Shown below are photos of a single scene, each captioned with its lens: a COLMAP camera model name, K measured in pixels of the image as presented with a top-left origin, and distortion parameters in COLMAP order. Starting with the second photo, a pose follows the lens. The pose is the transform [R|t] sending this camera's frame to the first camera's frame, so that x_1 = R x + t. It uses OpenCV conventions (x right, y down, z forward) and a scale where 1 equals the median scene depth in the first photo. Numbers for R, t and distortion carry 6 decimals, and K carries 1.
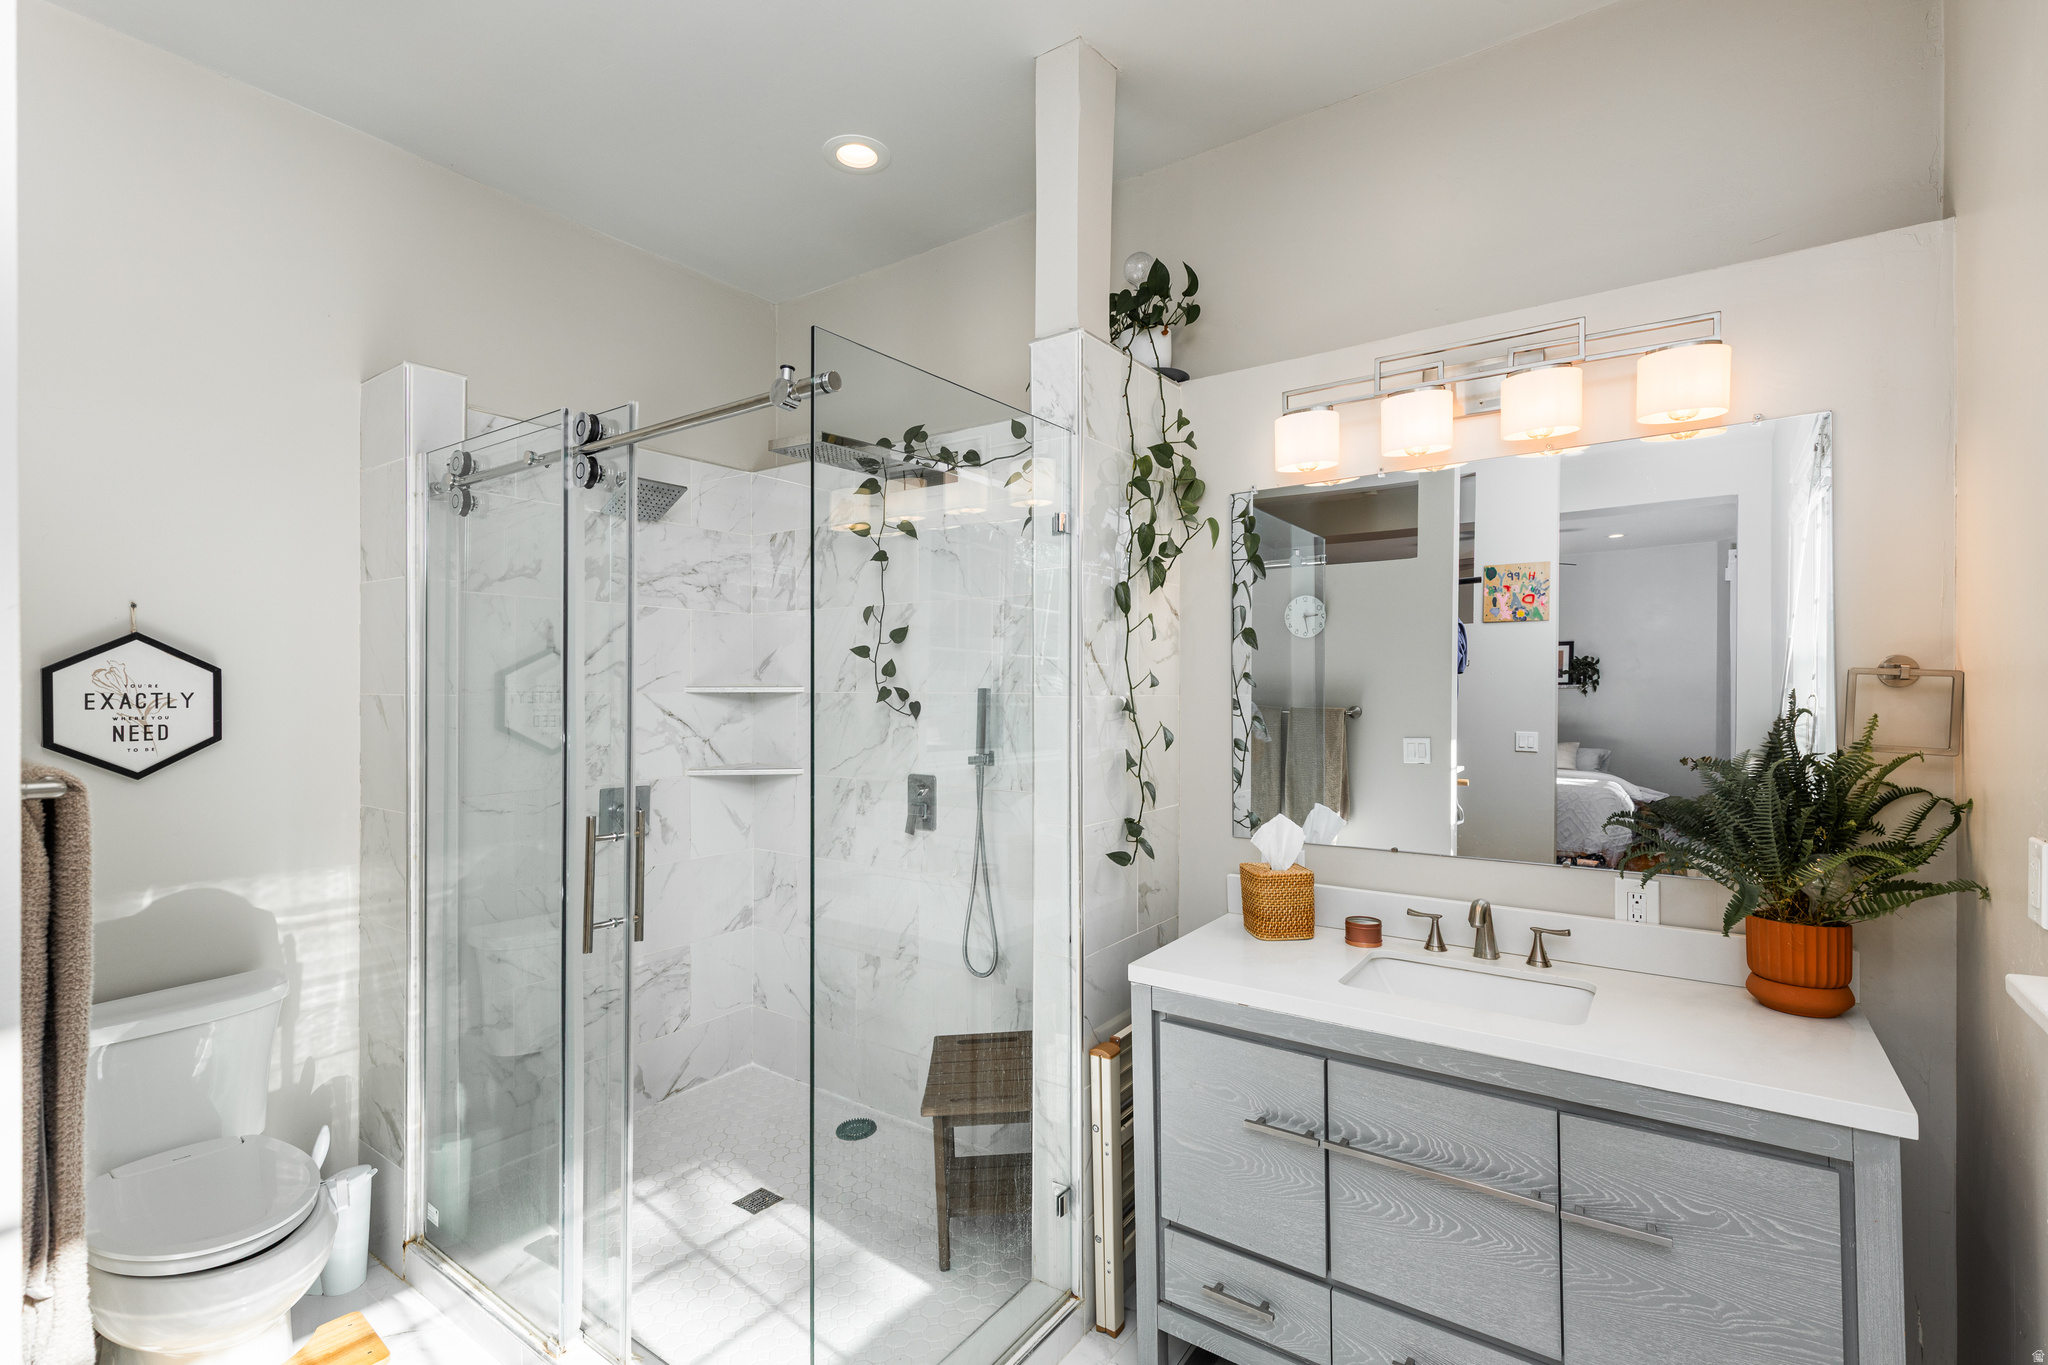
lens RADIAL K [[919.0, 0, 1030.0], [0, 919.0, 684.2], [0, 0, 1]] dist [0.005001, -0.000315]
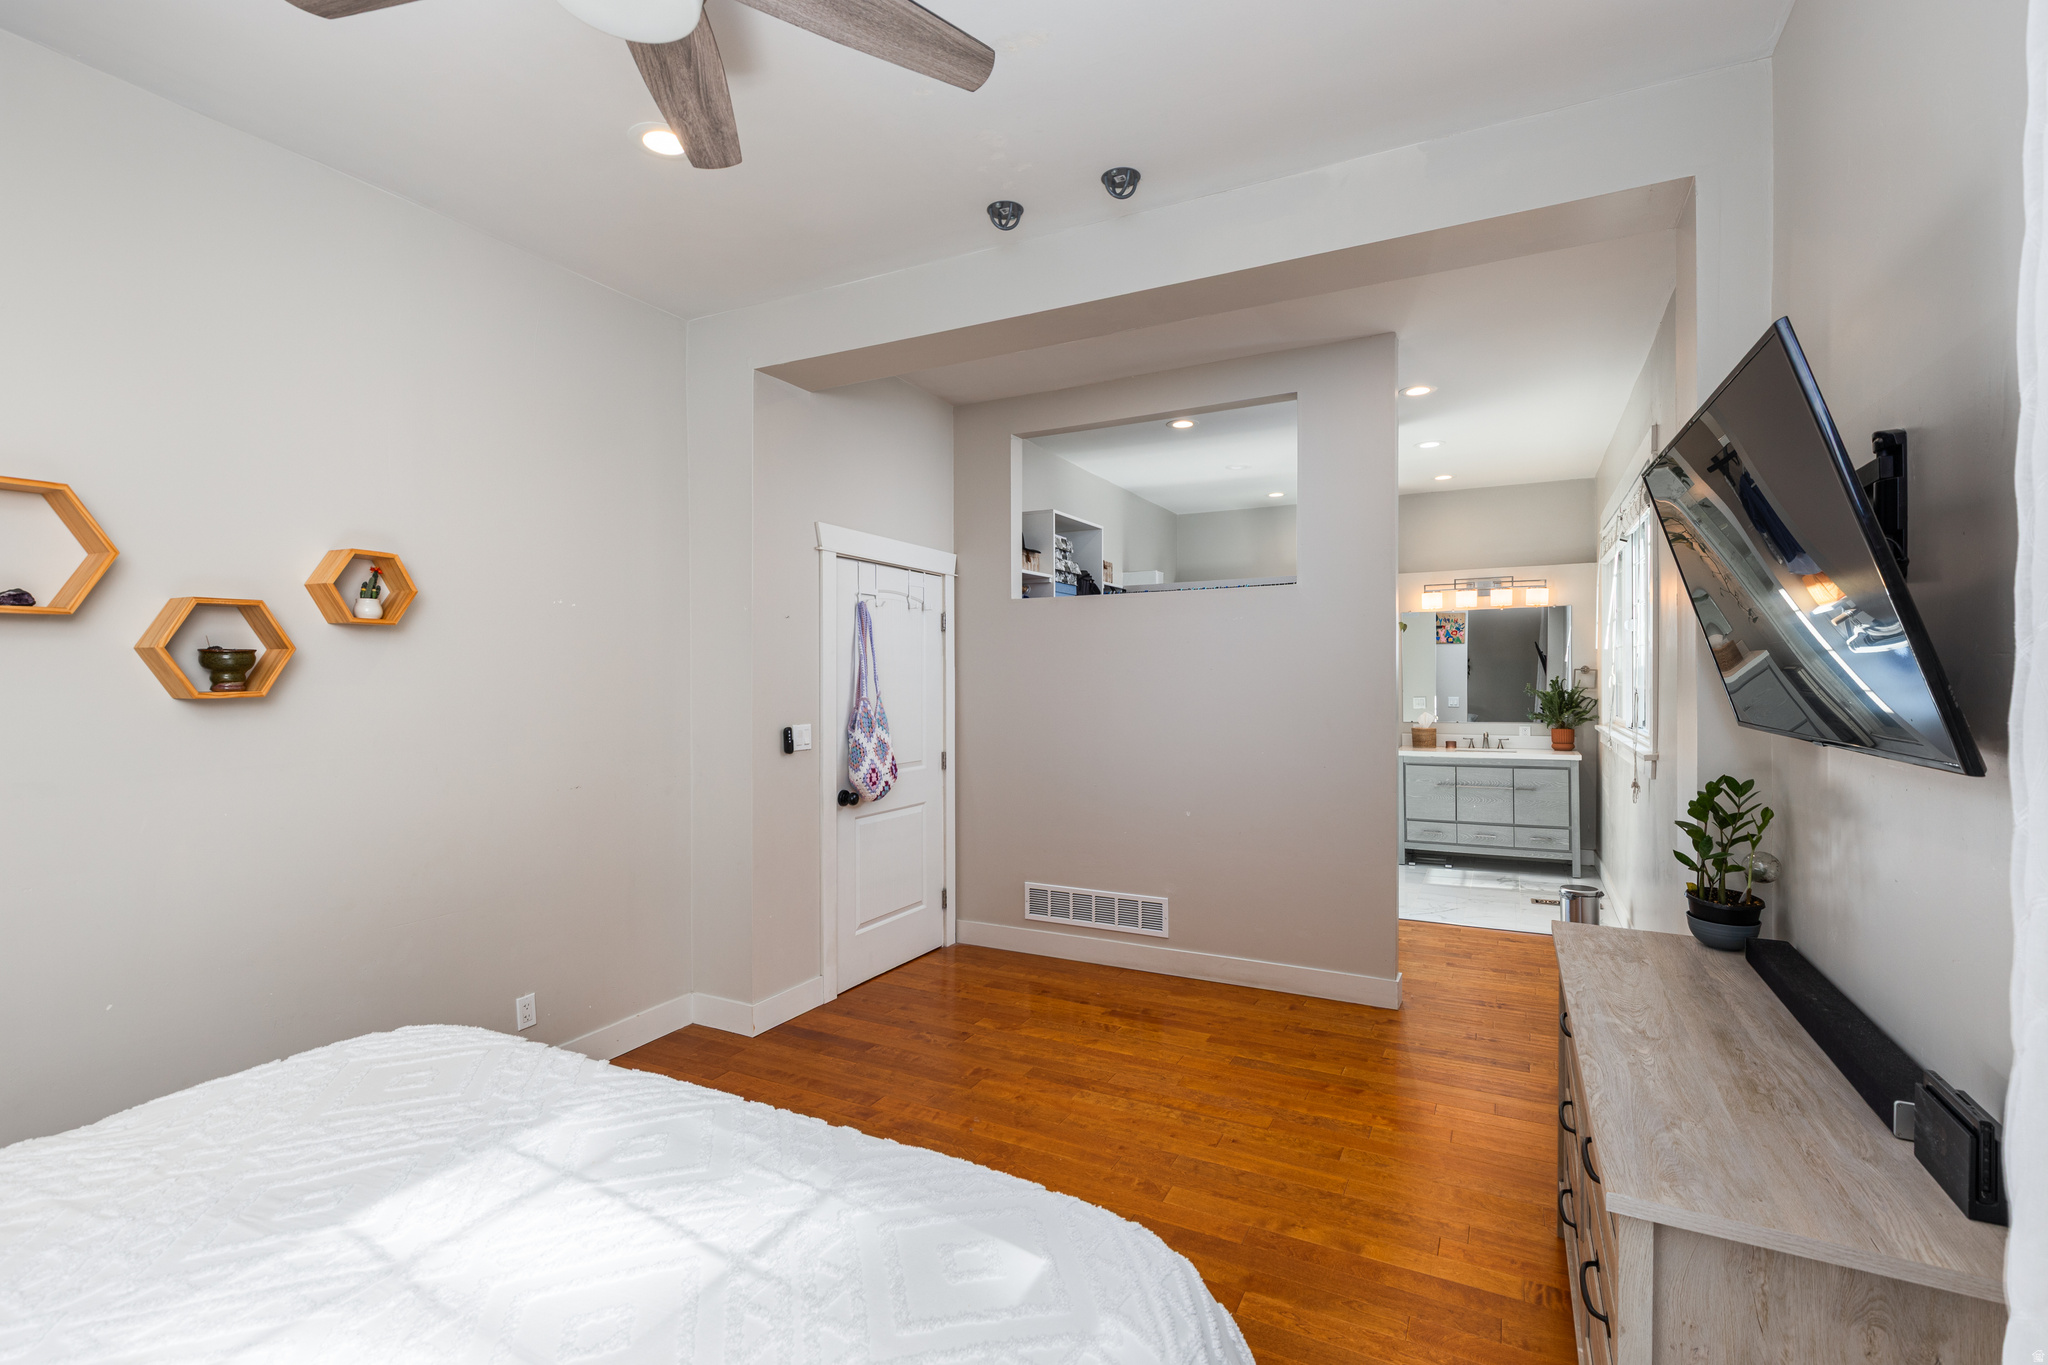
lens RADIAL K [[919.0, 0, 1024.8], [0, 919.0, 676.4], [0, 0, 1]] dist [0.005001, -0.000315]
pose [[0.991381, -0.001055, 0.131008, -2.049920], [0.001750, 0.999985, -0.005193, 0.033105], [-0.131000, 0.005378, 0.991368, -2.711491]]
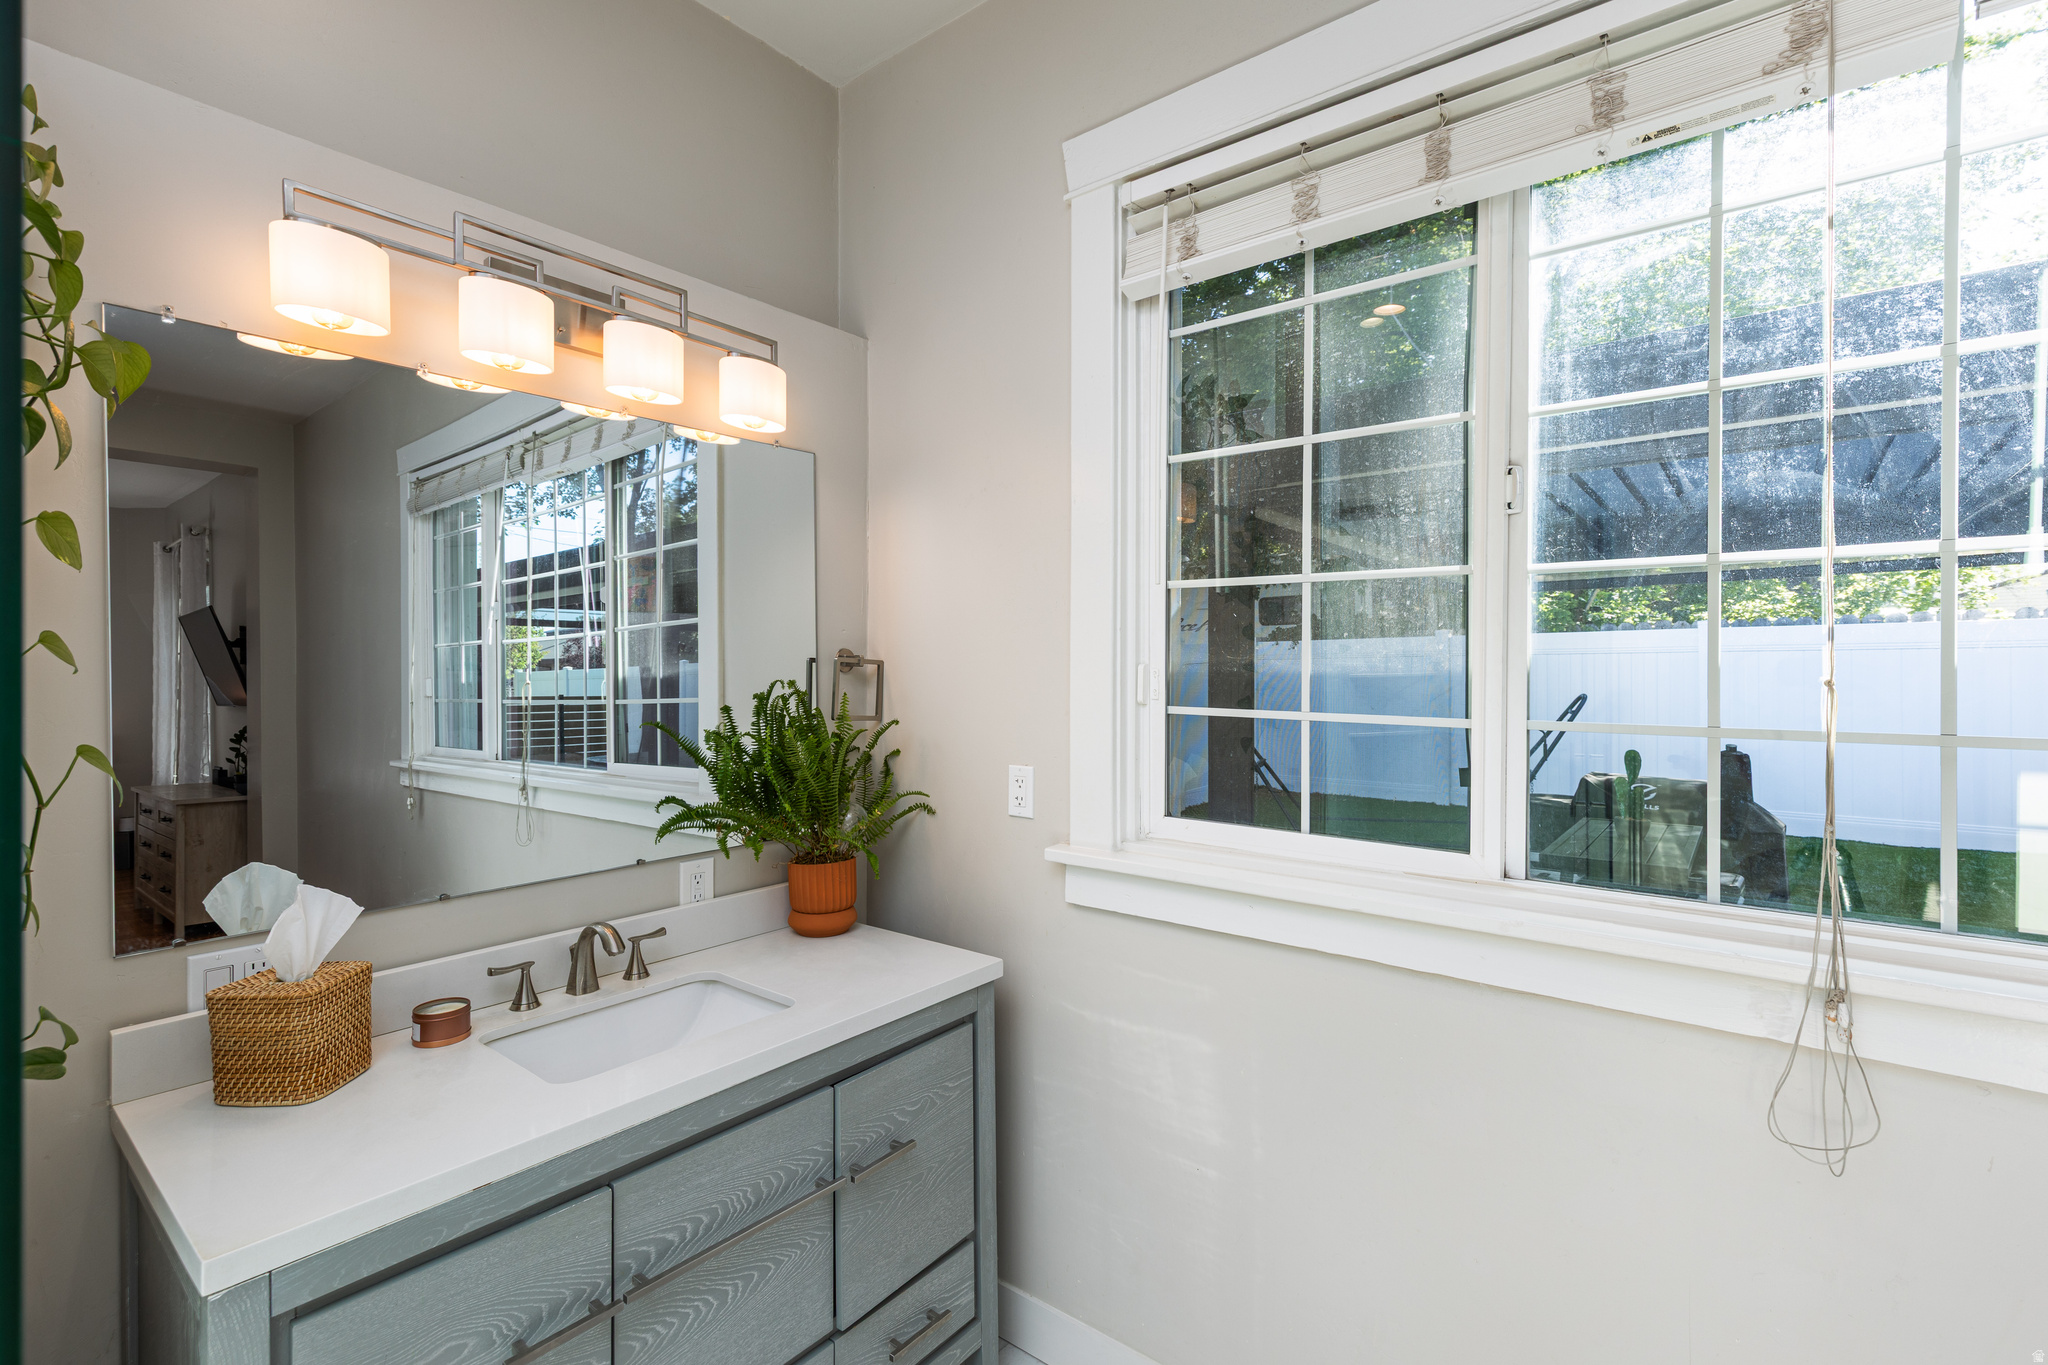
lens RADIAL K [[919.0, 0, 1026.6], [0, 919.0, 684.2], [0, 0, 1]] dist [0.005001, -0.000315]
pose [[0.083216, -0.011368, 0.996467, -0.359845], [0.005574, 0.999925, 0.010942, 0.007812], [-0.996516, 0.004643, 0.083273, 0.602460]]
